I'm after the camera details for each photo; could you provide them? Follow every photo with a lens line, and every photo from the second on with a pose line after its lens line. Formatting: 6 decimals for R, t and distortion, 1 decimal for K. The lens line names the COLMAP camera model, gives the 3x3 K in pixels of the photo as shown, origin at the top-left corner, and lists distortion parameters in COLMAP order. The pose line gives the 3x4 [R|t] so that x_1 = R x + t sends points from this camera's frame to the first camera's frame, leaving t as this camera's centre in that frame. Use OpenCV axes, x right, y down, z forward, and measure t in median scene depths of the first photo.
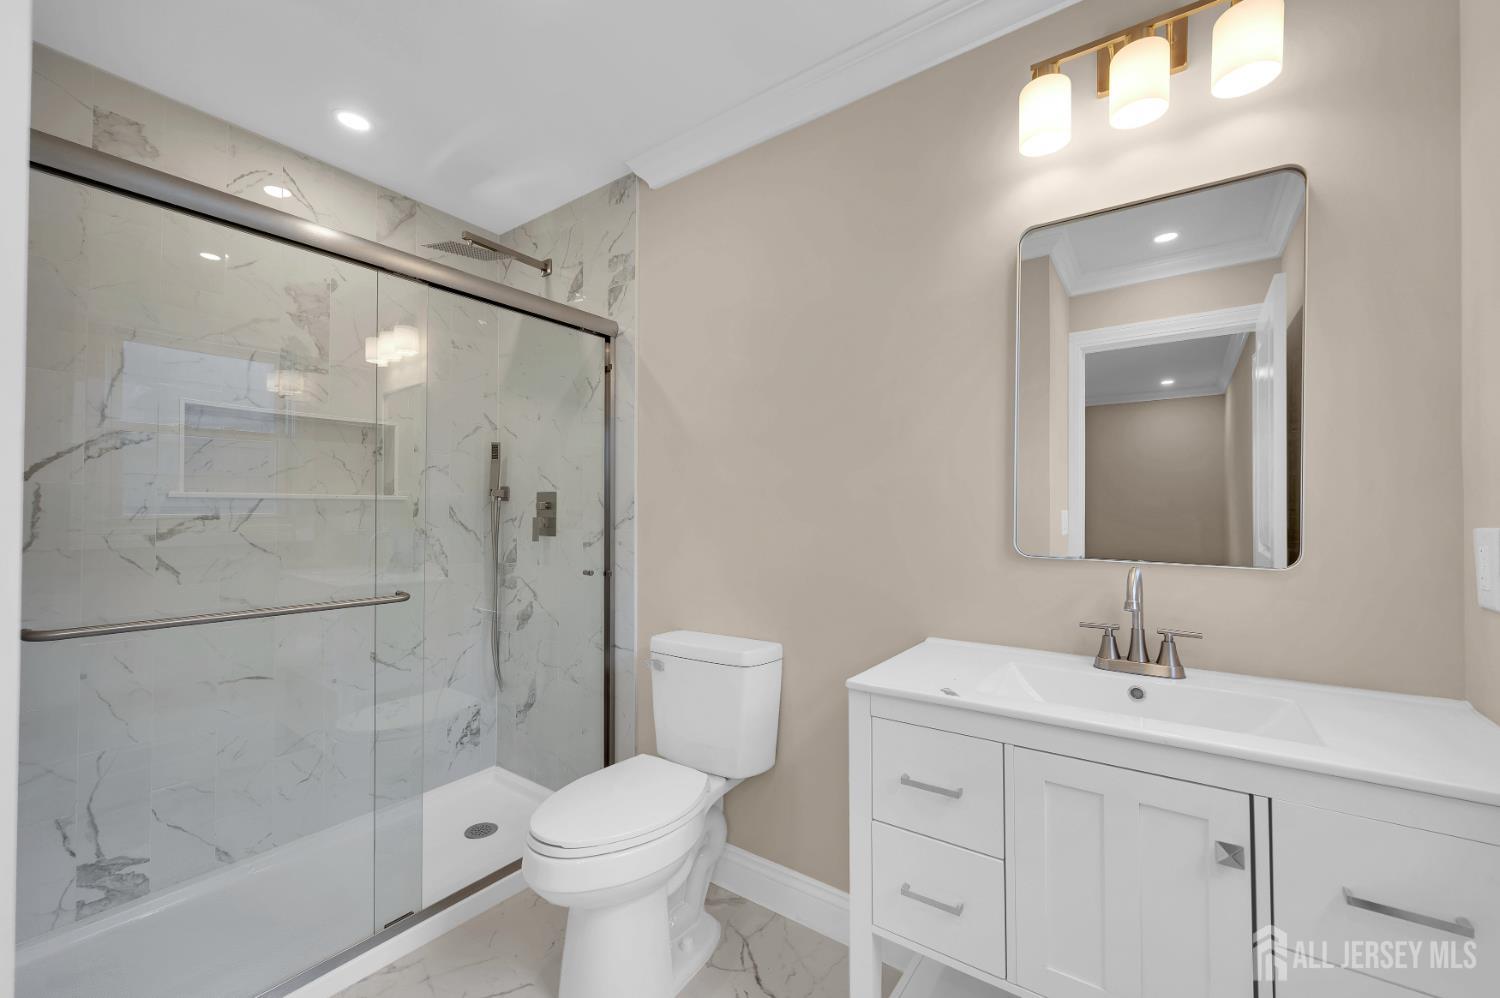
lens RADIAL K [[593.8, 0, 747.6], [0, 593.8, 498.2], [0, 0, 1]] dist [0.002080, 0.000171]
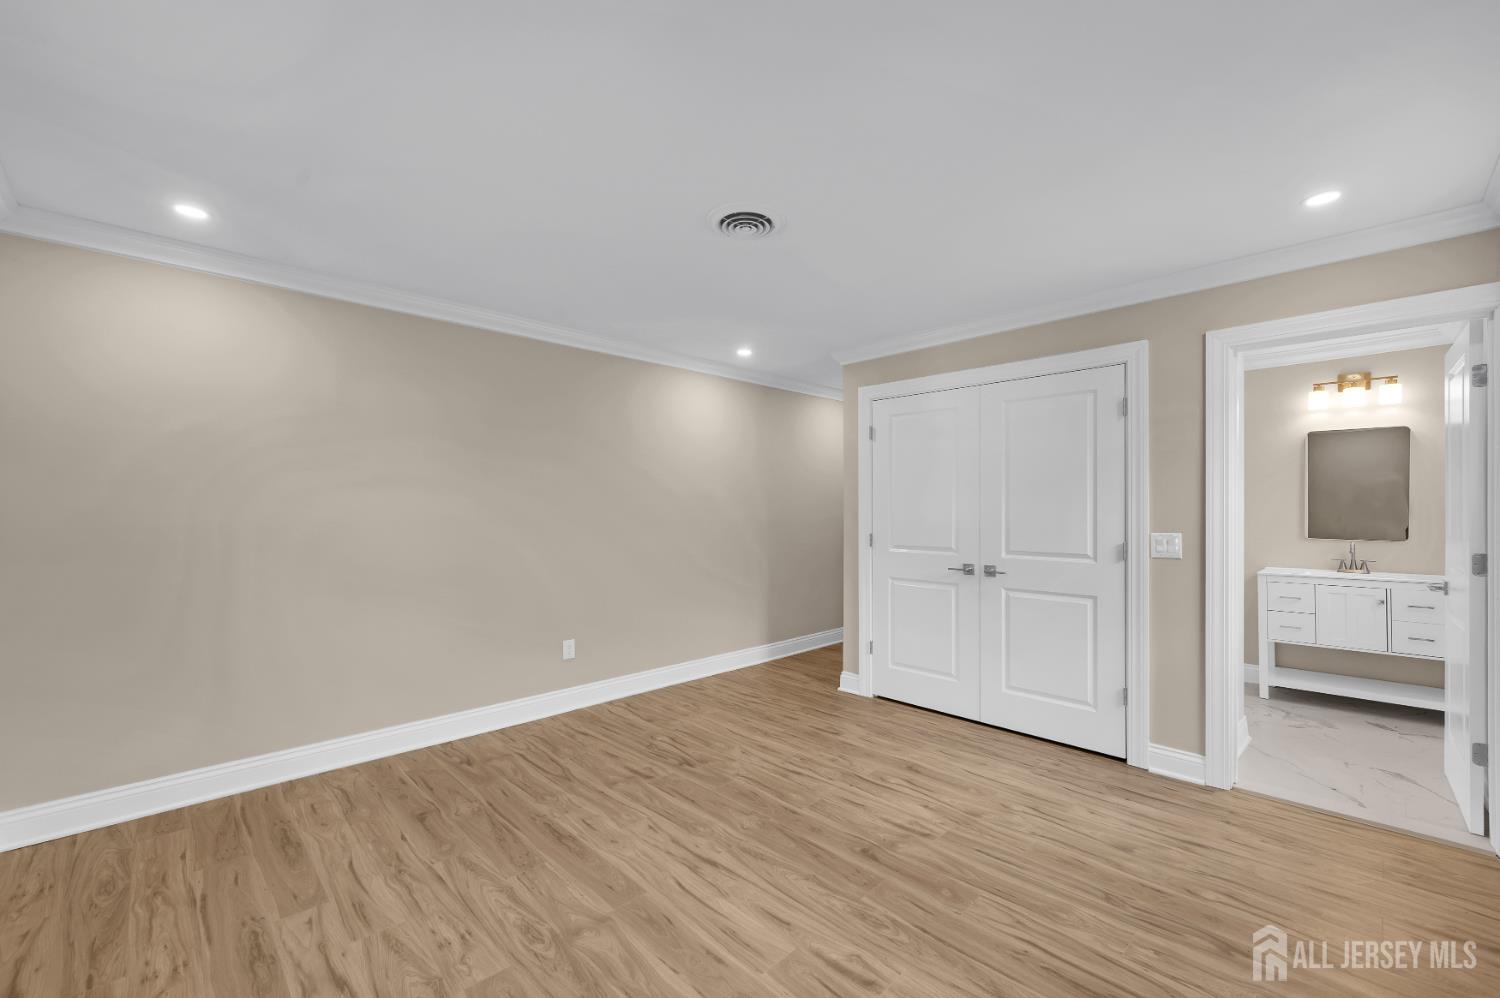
lens RADIAL K [[593.8, 0, 747.6], [0, 593.8, 498.2], [0, 0, 1]] dist [0.002080, 0.000171]
pose [[0.986321, -0.001973, -0.164823, -2.227998], [0.003428, 0.999958, 0.008541, -0.175590], [0.164800, -0.008989, 0.986286, -2.966332]]
